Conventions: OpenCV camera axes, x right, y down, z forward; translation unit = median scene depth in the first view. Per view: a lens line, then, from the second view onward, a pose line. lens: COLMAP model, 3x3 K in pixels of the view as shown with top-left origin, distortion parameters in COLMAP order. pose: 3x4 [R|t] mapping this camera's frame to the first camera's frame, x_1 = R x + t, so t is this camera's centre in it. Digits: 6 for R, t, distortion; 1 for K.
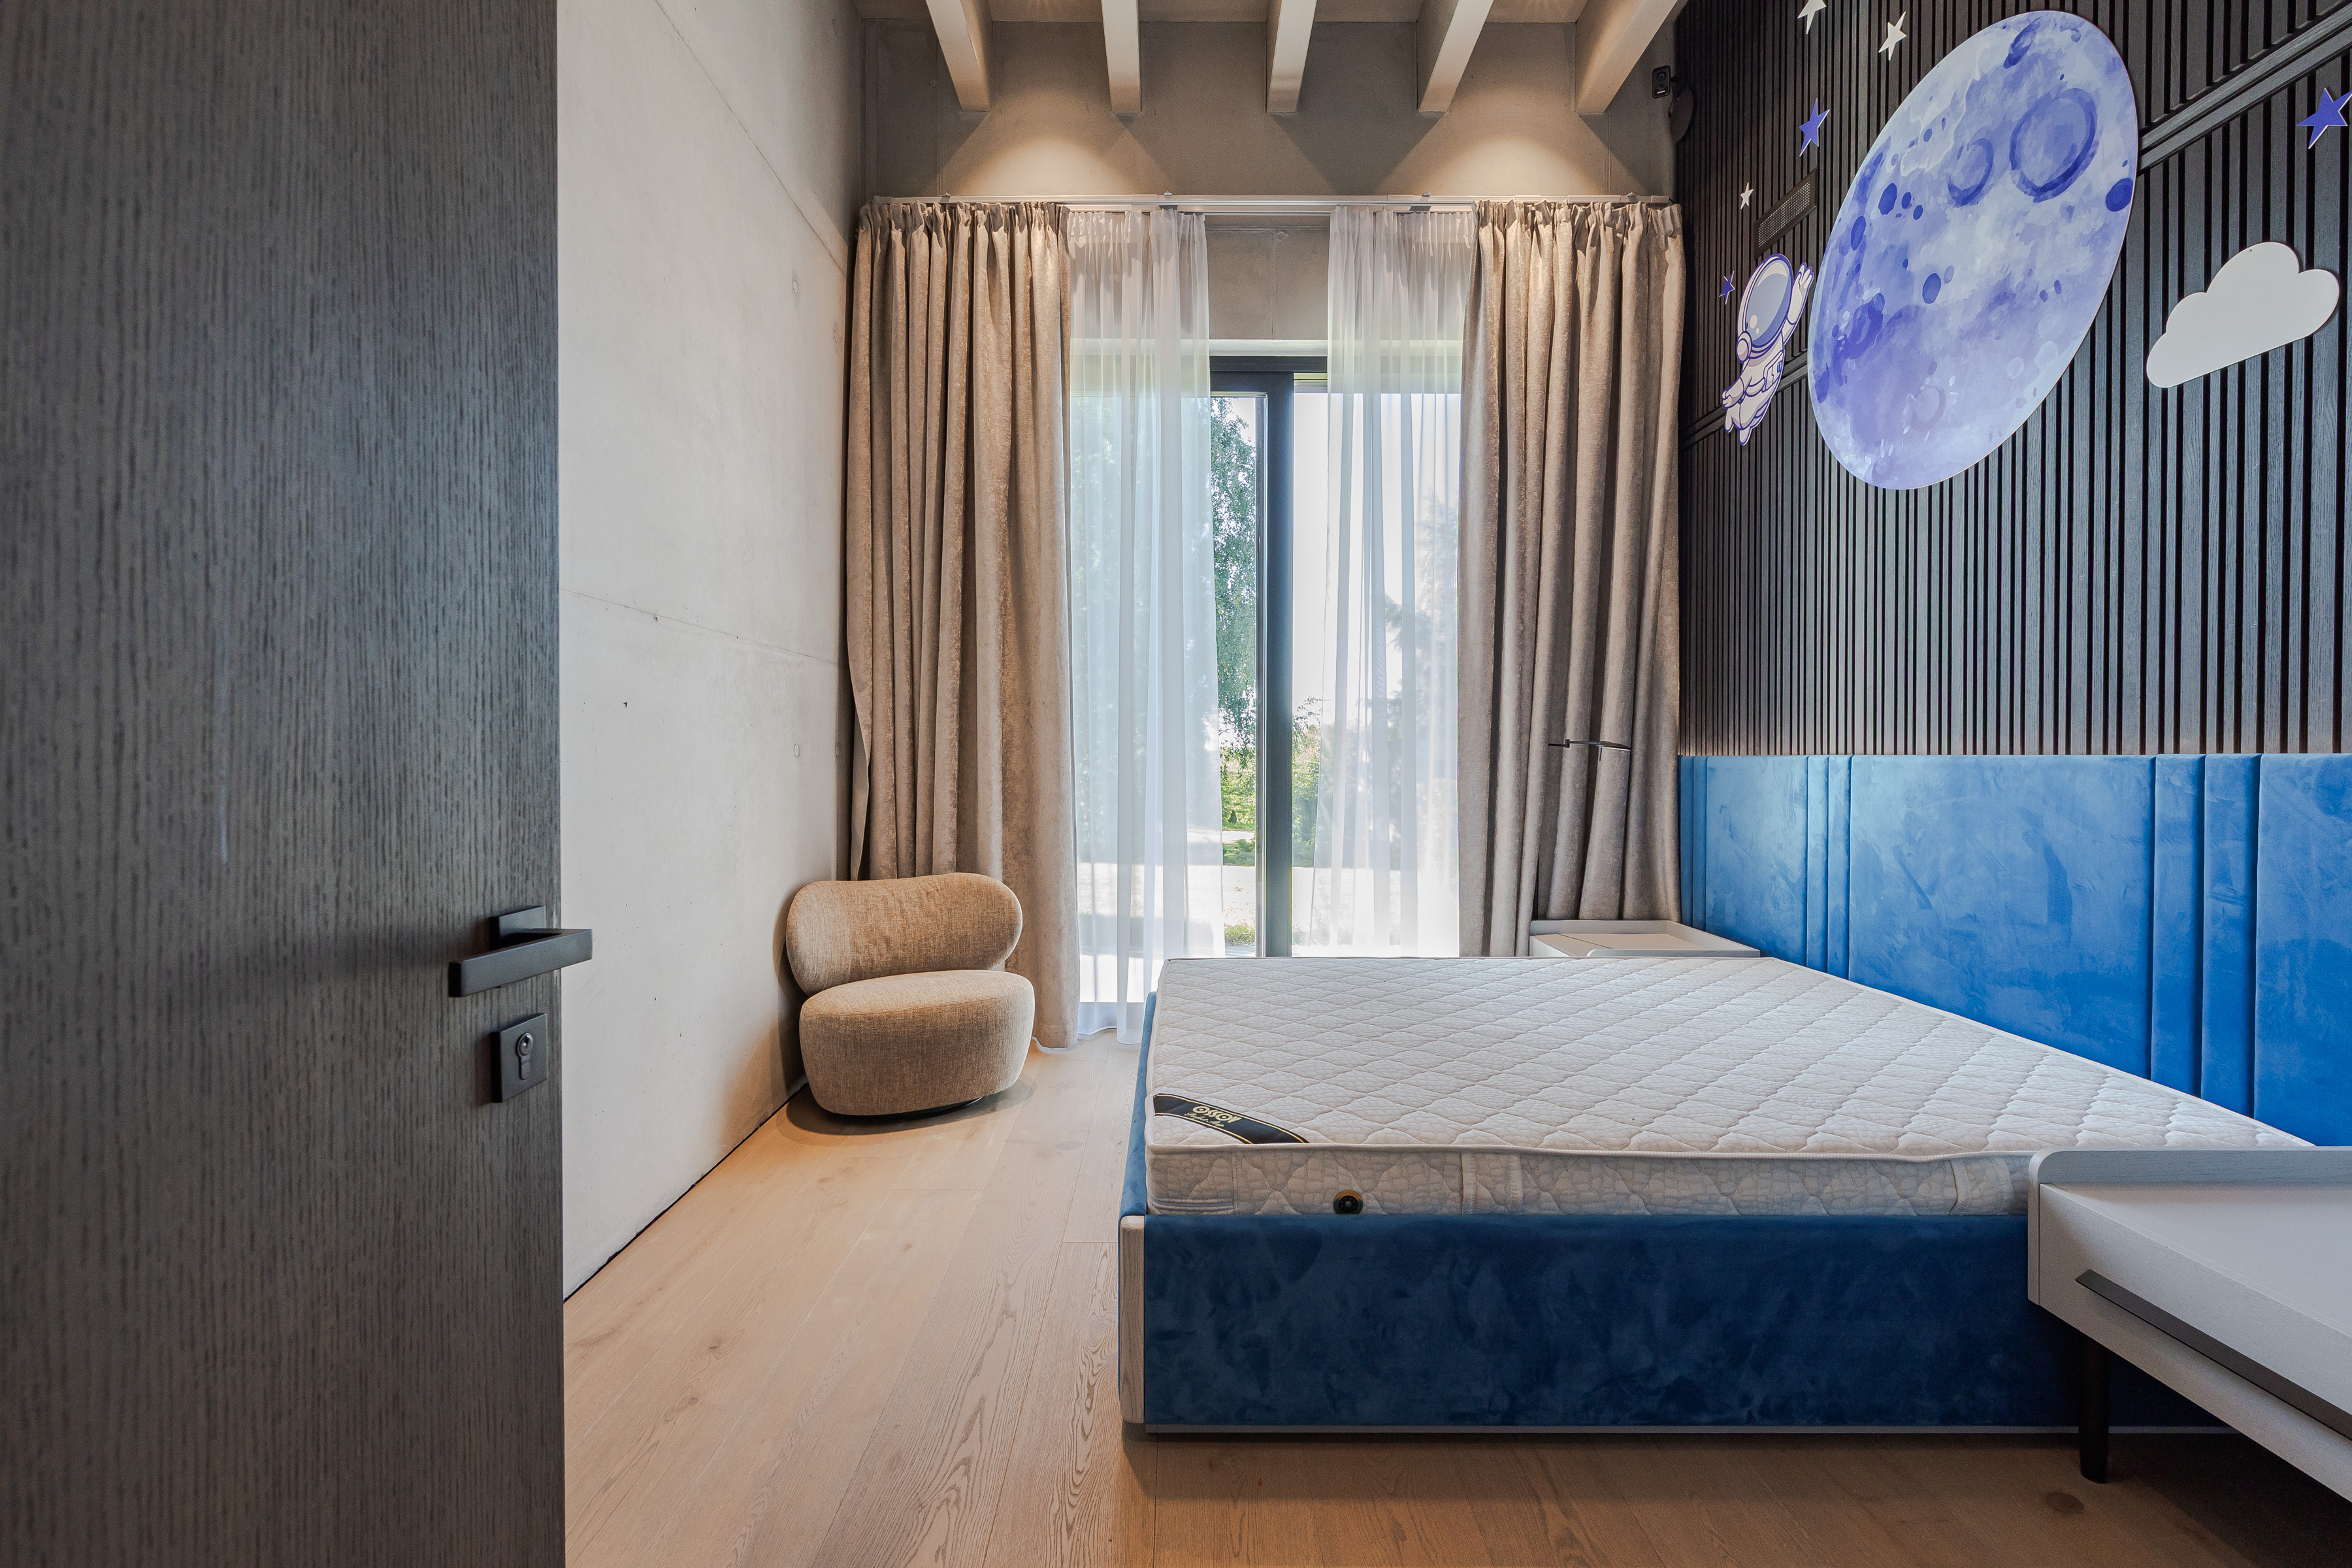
lens RADIAL K [[1022.5, 0, 1183.5], [0, 1022.5, 755.8], [0, 0, 1]] dist [0.000586, -0.000176]
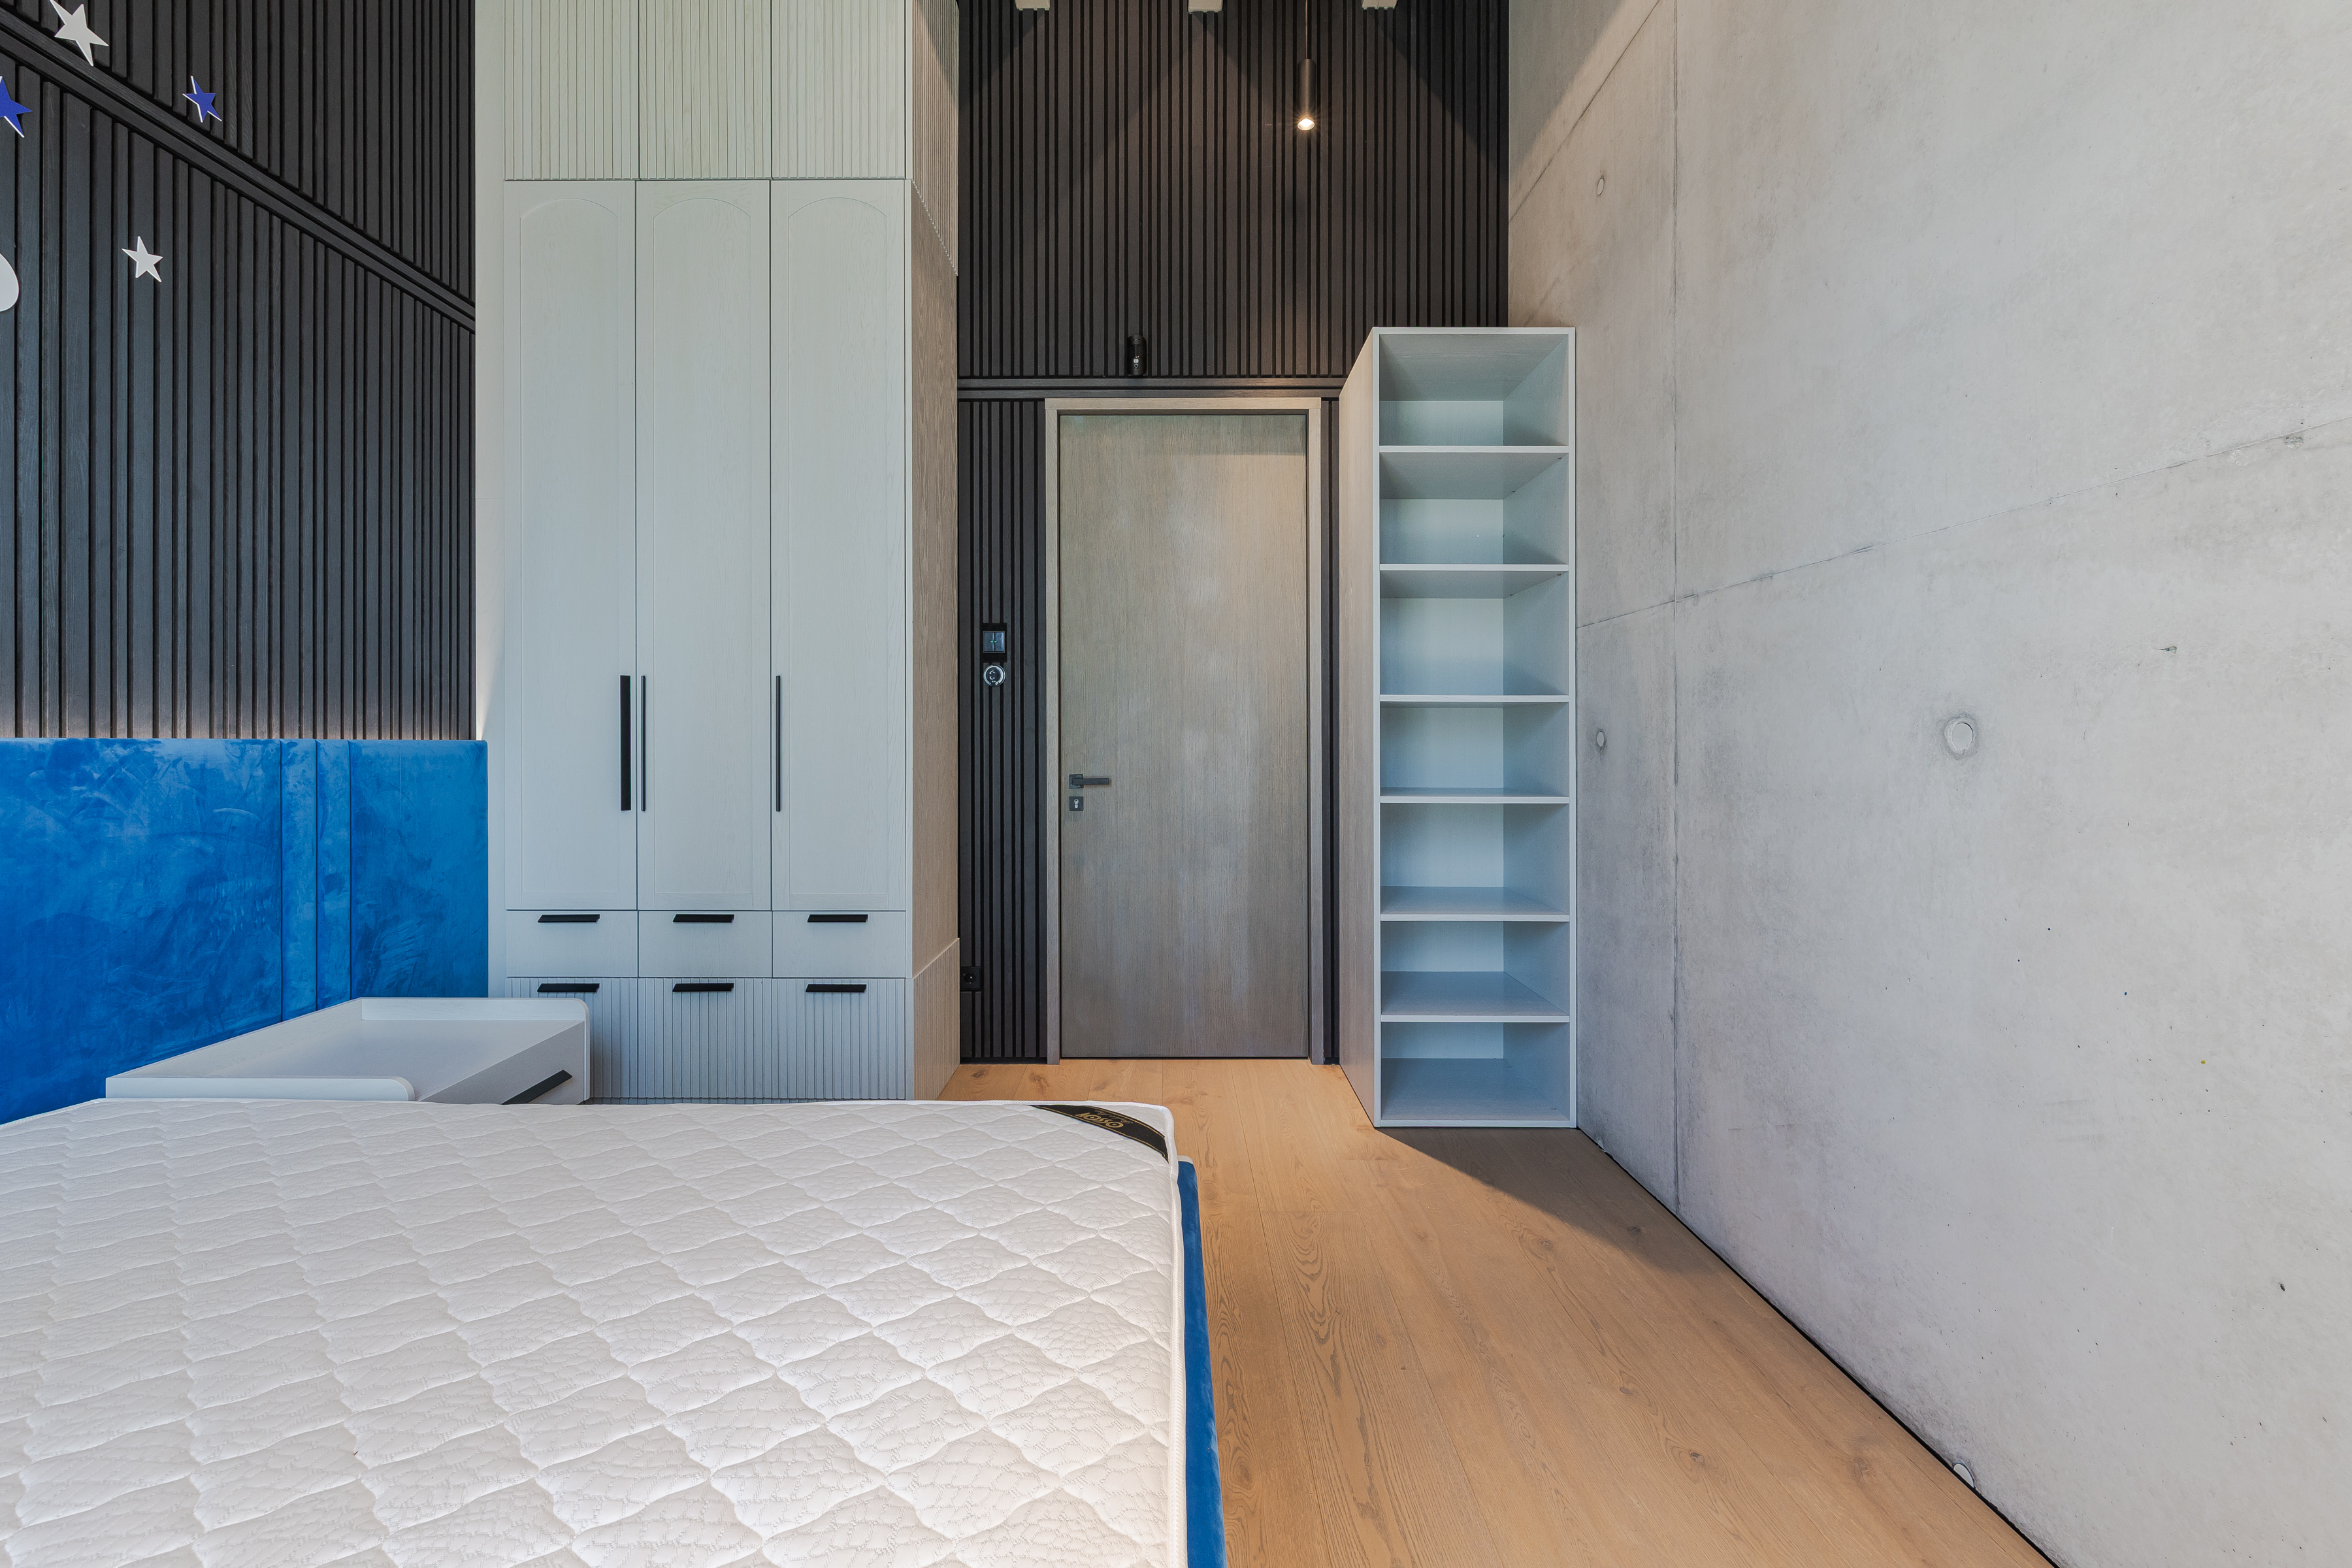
lens RADIAL K [[1022.5, 0, 1183.5], [0, 1022.5, 755.8], [0, 0, 1]] dist [0.000586, -0.000176]
pose [[-0.999946, -0.004355, -0.009444, -0.034441], [-0.004412, 0.999972, 0.005979, 0.006889], [0.009417, 0.006020, -0.999938, 1.957305]]
